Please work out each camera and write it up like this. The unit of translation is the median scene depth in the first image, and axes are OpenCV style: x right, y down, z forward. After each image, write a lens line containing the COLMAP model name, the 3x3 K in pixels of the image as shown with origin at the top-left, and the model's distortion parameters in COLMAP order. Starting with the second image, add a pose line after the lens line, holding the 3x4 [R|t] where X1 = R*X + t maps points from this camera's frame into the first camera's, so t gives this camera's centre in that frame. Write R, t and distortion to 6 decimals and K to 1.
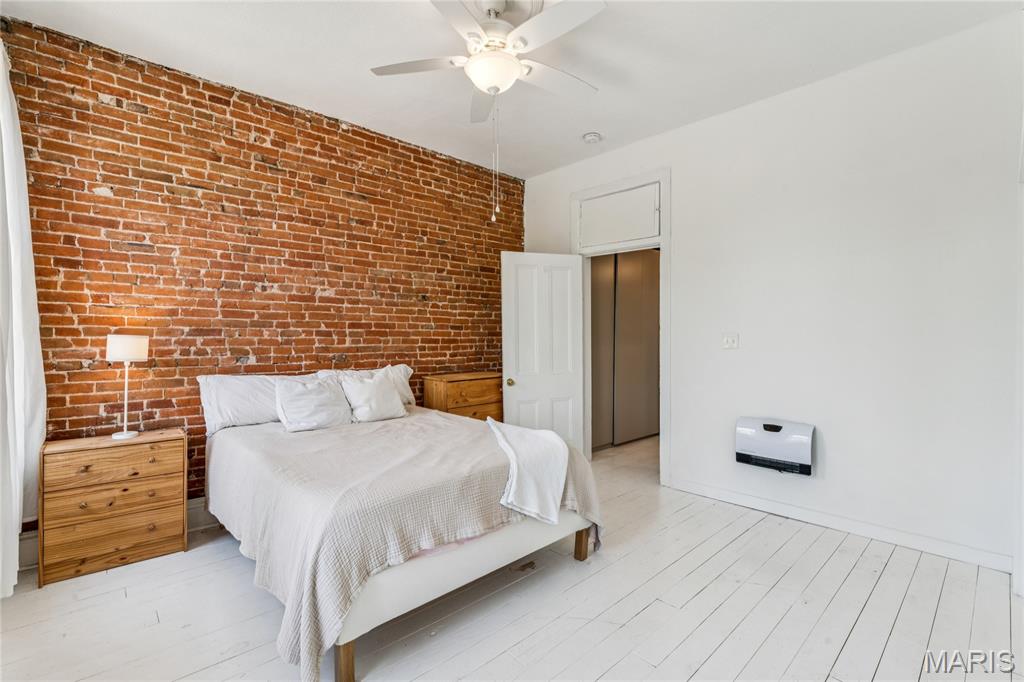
lens RADIAL K [[458.3, 0, 512.0], [0, 458.3, 341.0], [0, 0, 1]] dist [0.000269, 0.000088]
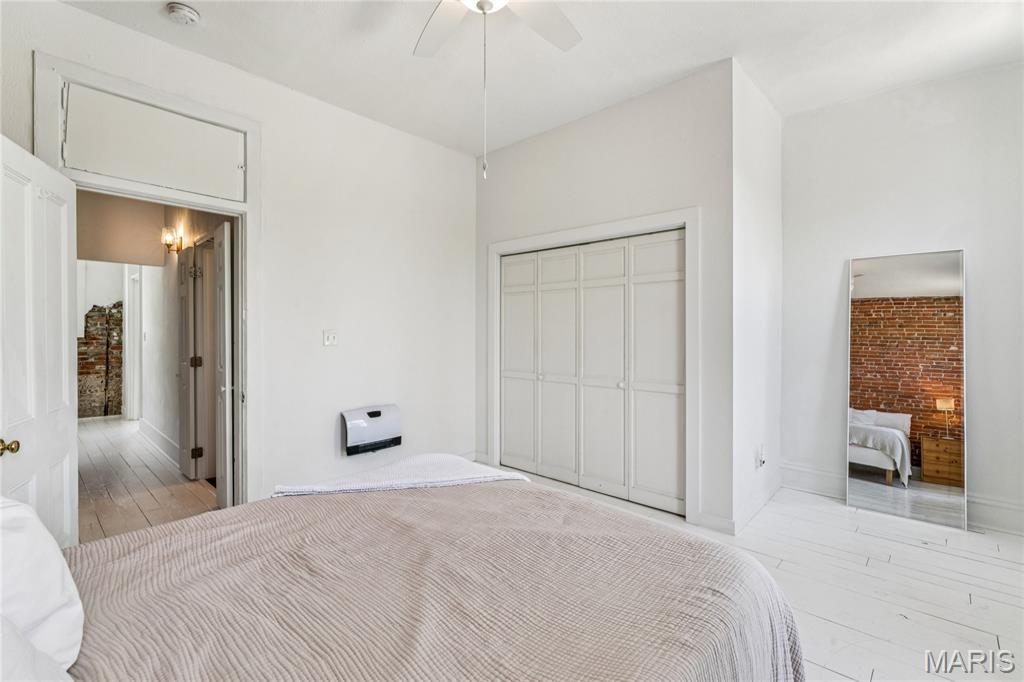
lens RADIAL K [[458.3, 0, 512.0], [0, 458.3, 341.0], [0, 0, 1]] dist [0.000269, 0.000088]
pose [[-0.072730, -0.006189, 0.997332, -0.555951], [0.004191, 0.999970, 0.006511, 0.001821], [-0.997343, 0.004653, -0.072702, 0.697445]]
